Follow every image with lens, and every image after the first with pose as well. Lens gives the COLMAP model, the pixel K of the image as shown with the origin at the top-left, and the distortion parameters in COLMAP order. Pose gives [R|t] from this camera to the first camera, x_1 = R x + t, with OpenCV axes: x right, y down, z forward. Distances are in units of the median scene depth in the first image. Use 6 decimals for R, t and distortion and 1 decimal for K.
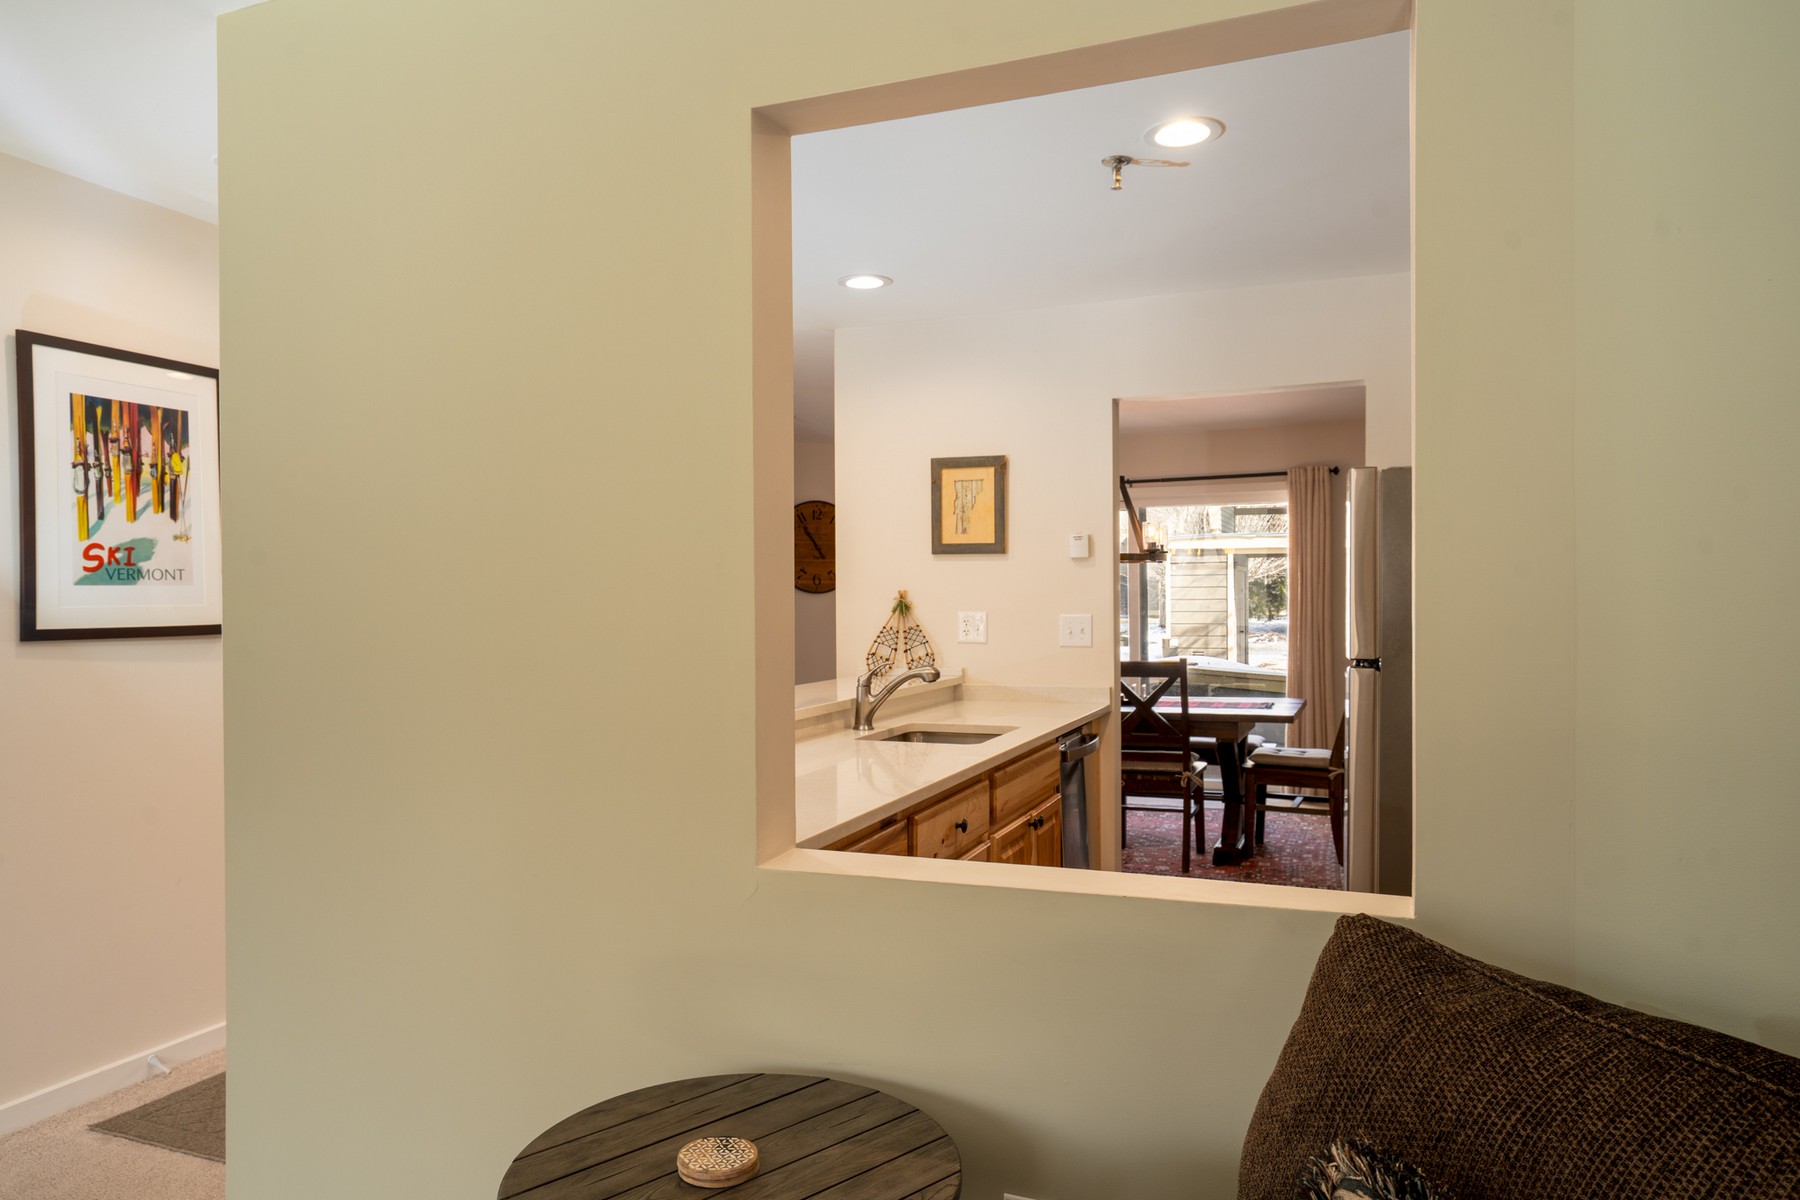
lens RADIAL K [[1221.1, 0, 903.2], [0, 1221.1, 610.1], [0, 0, 1]] dist [0.009882, 0.019497]
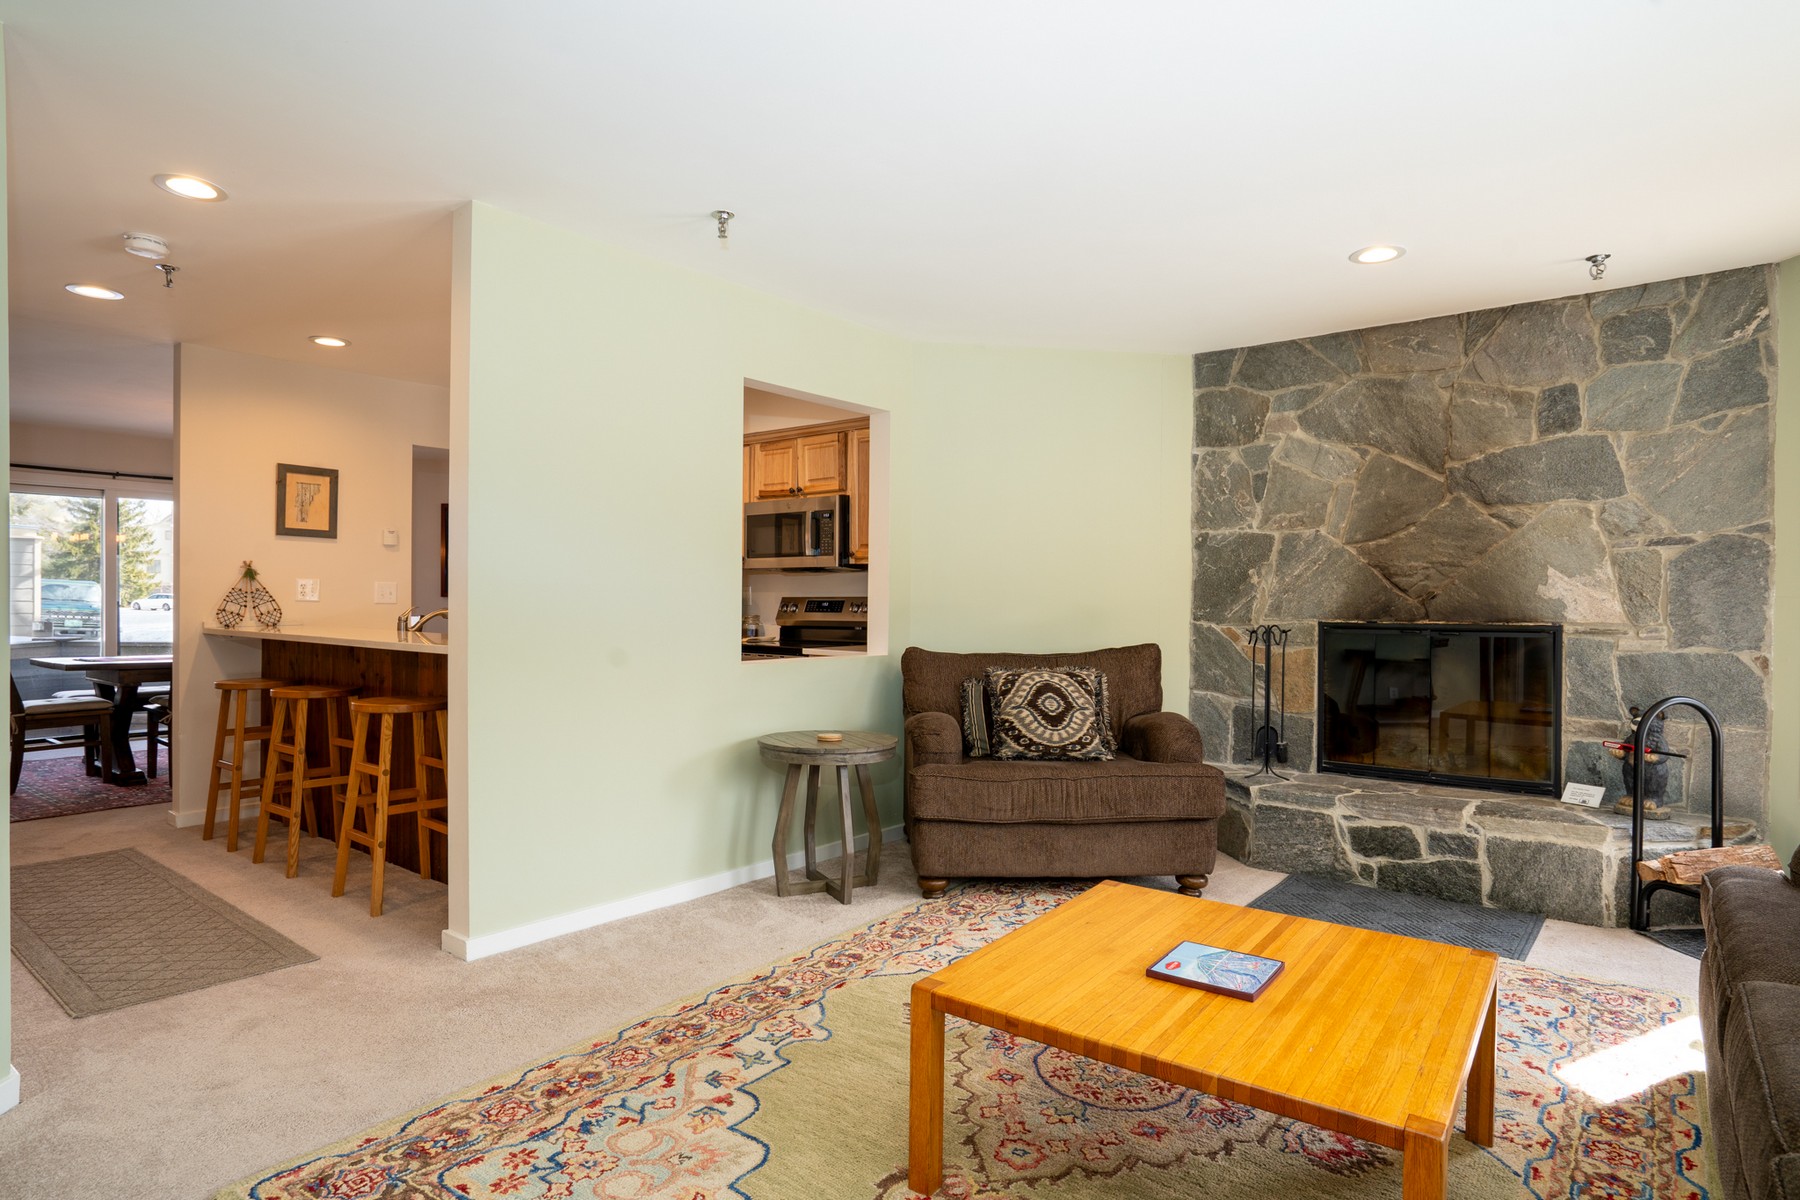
lens RADIAL K [[979.9, 0, 909.9], [0, 979.9, 603.6], [0, 0, 1]] dist [-0.036546, 0.025026]
pose [[0.291101, 0.004892, 0.956680, -0.805802], [-0.003794, 0.999985, -0.003959, 0.031859], [-0.956685, -0.002477, 0.291115, 0.025597]]
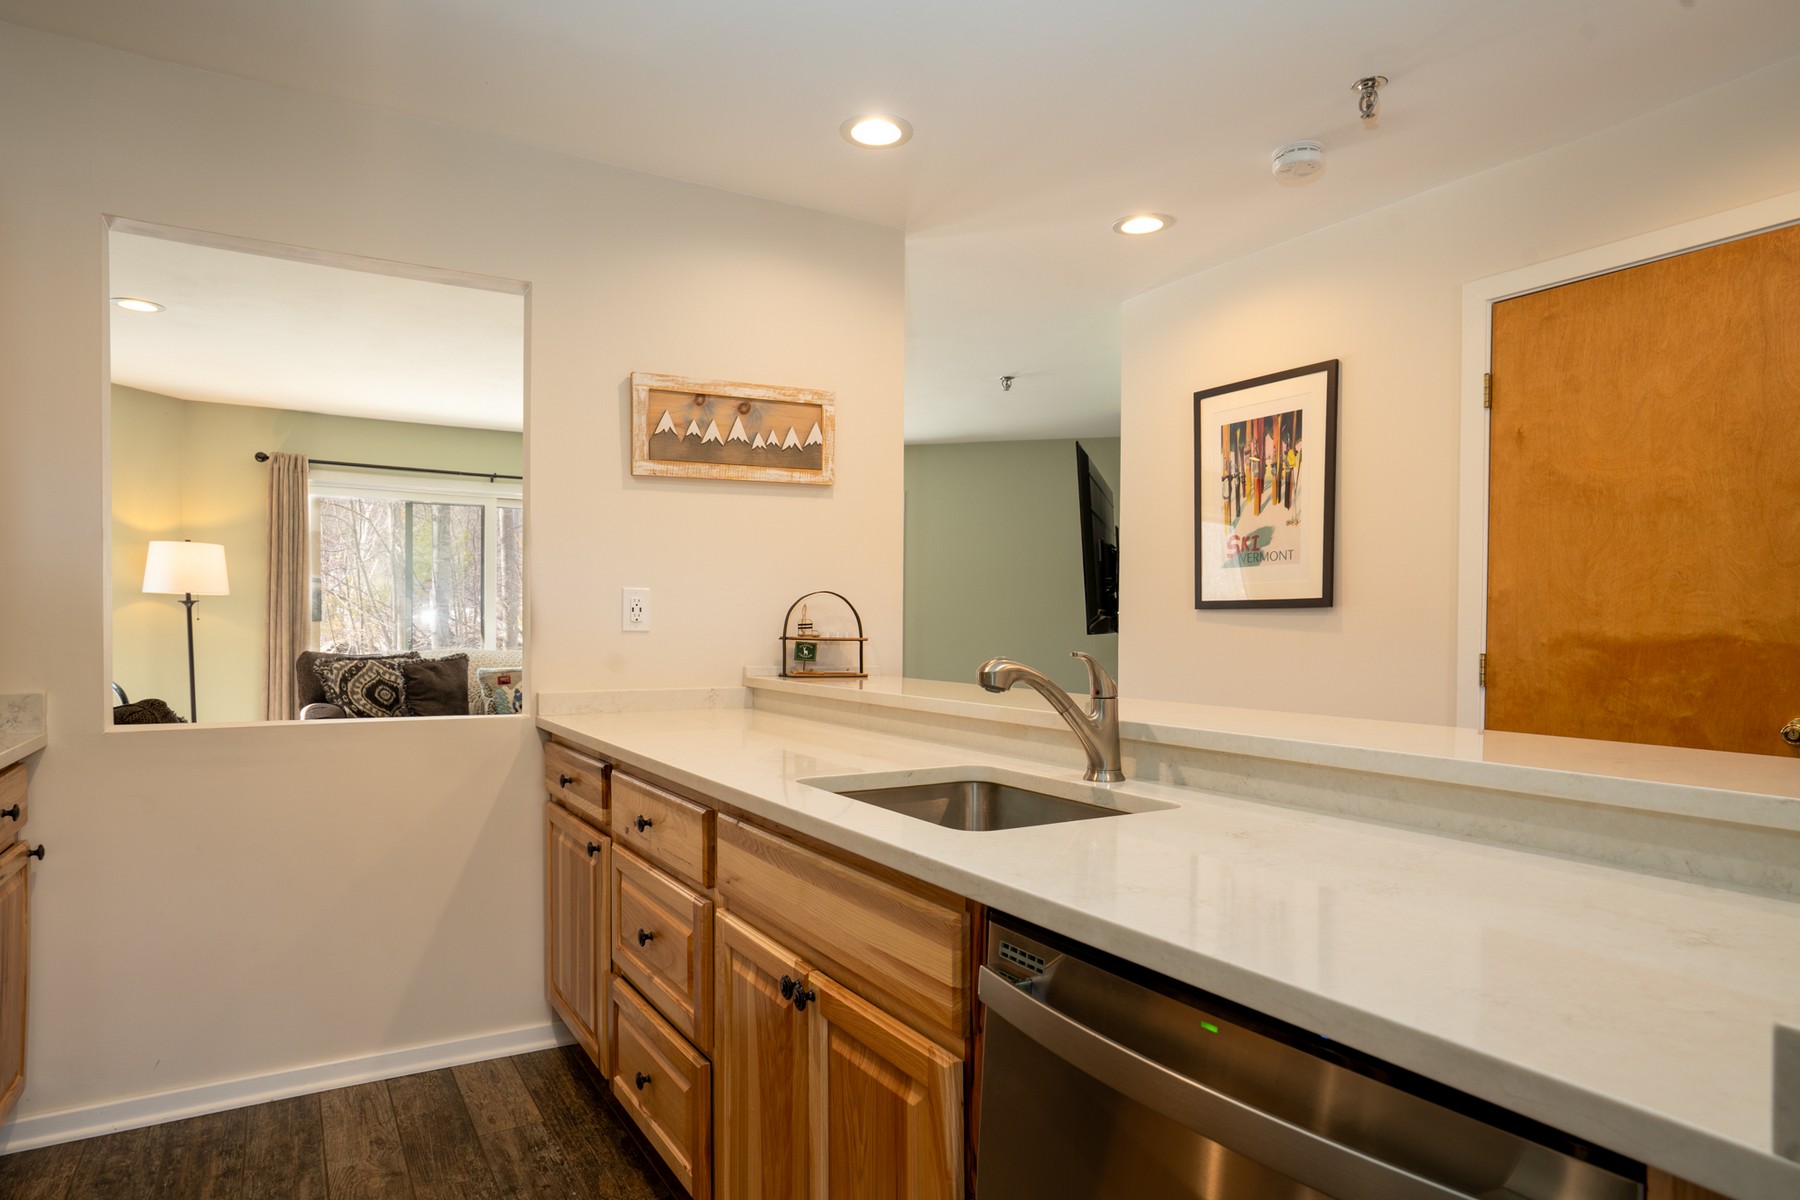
lens RADIAL K [[1077.1, 0, 911.8], [0, 1077.1, 615.5], [0, 0, 1]] dist [-0.021184, 0.016395]
pose [[-0.617677, 0.004639, -0.786418, 0.305608], [-0.004165, 0.999949, 0.009170, 0.014639], [0.786421, 0.008940, -0.617627, 0.974851]]
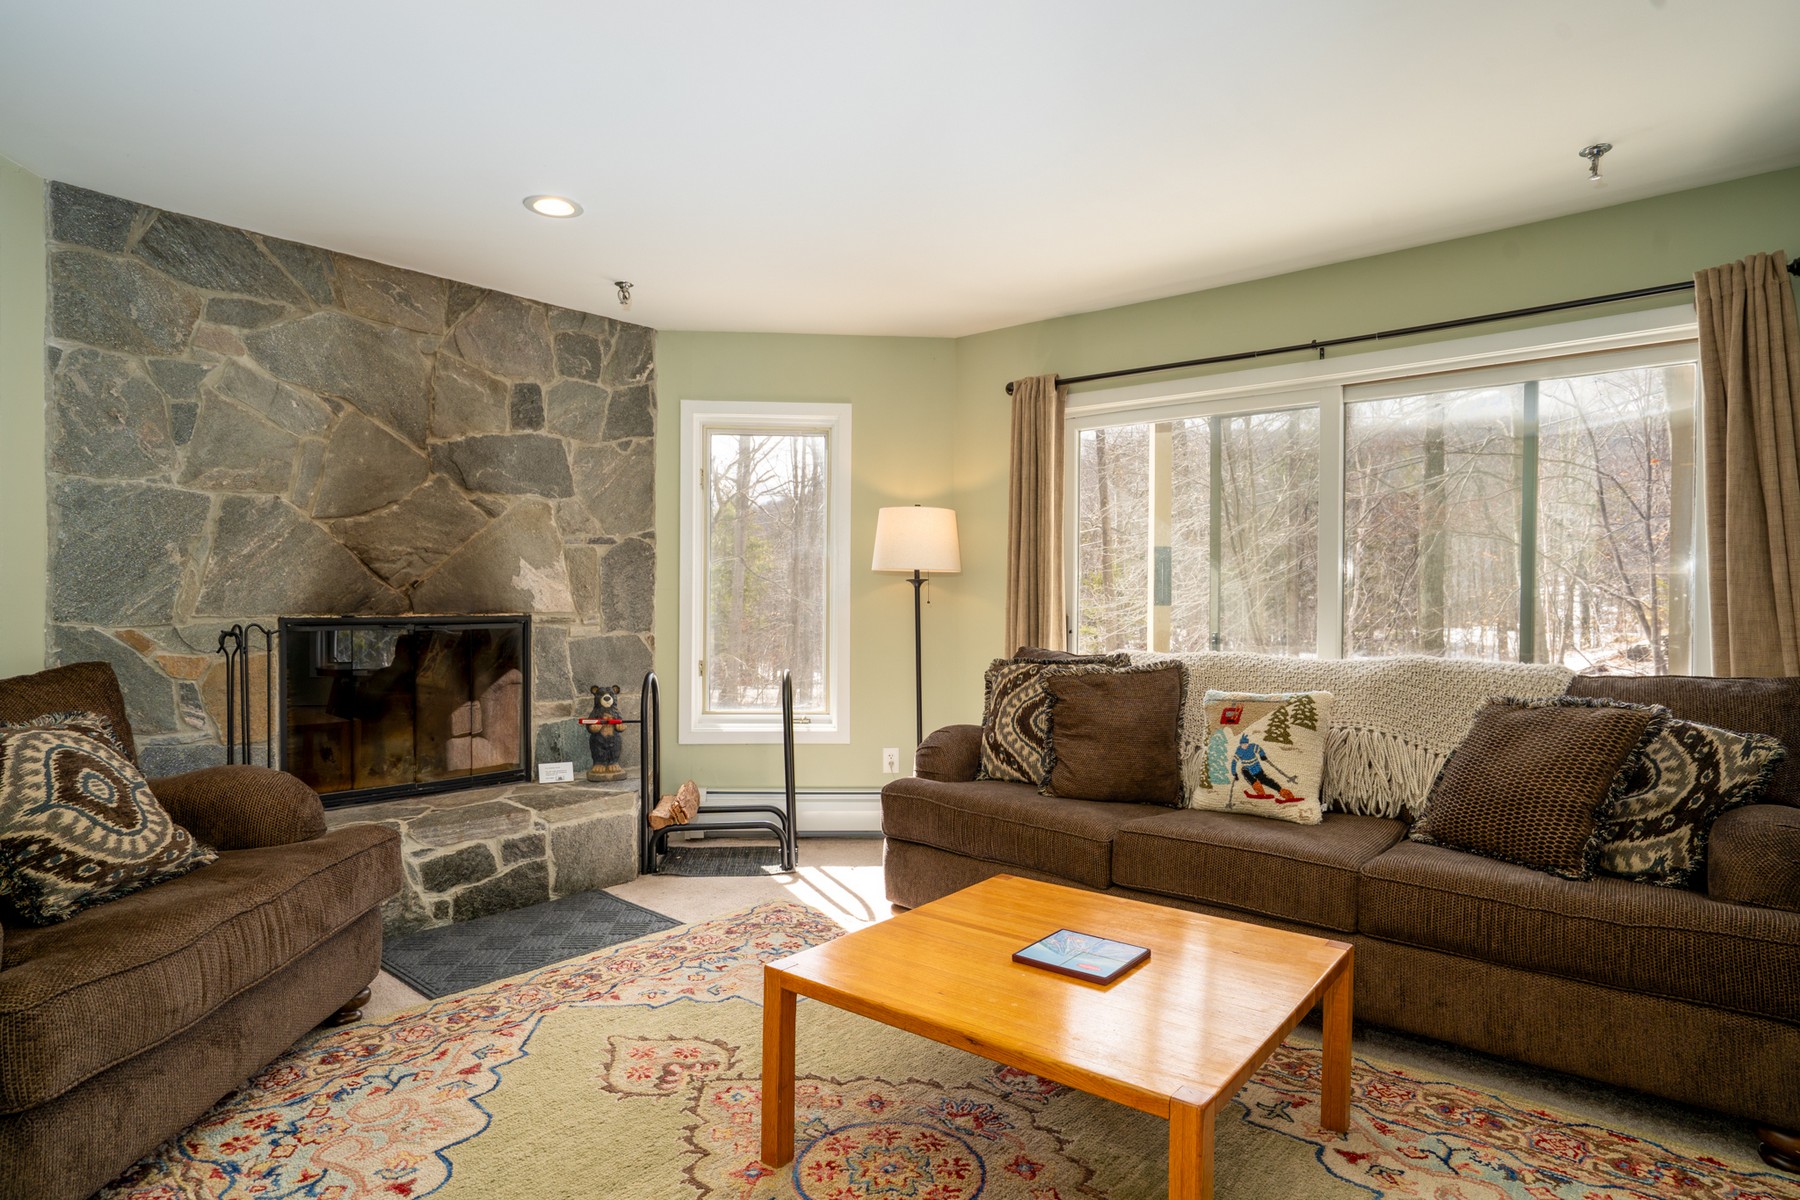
lens RADIAL K [[979.9, 0, 882.6], [0, 979.9, 608.3], [0, 0, 1]] dist [-0.036546, 0.025026]
pose [[-0.939123, -0.004191, 0.343556, -0.433988], [-0.000056, 0.999927, 0.012046, 0.028395], [-0.343581, 0.011293, -0.939055, 0.451621]]
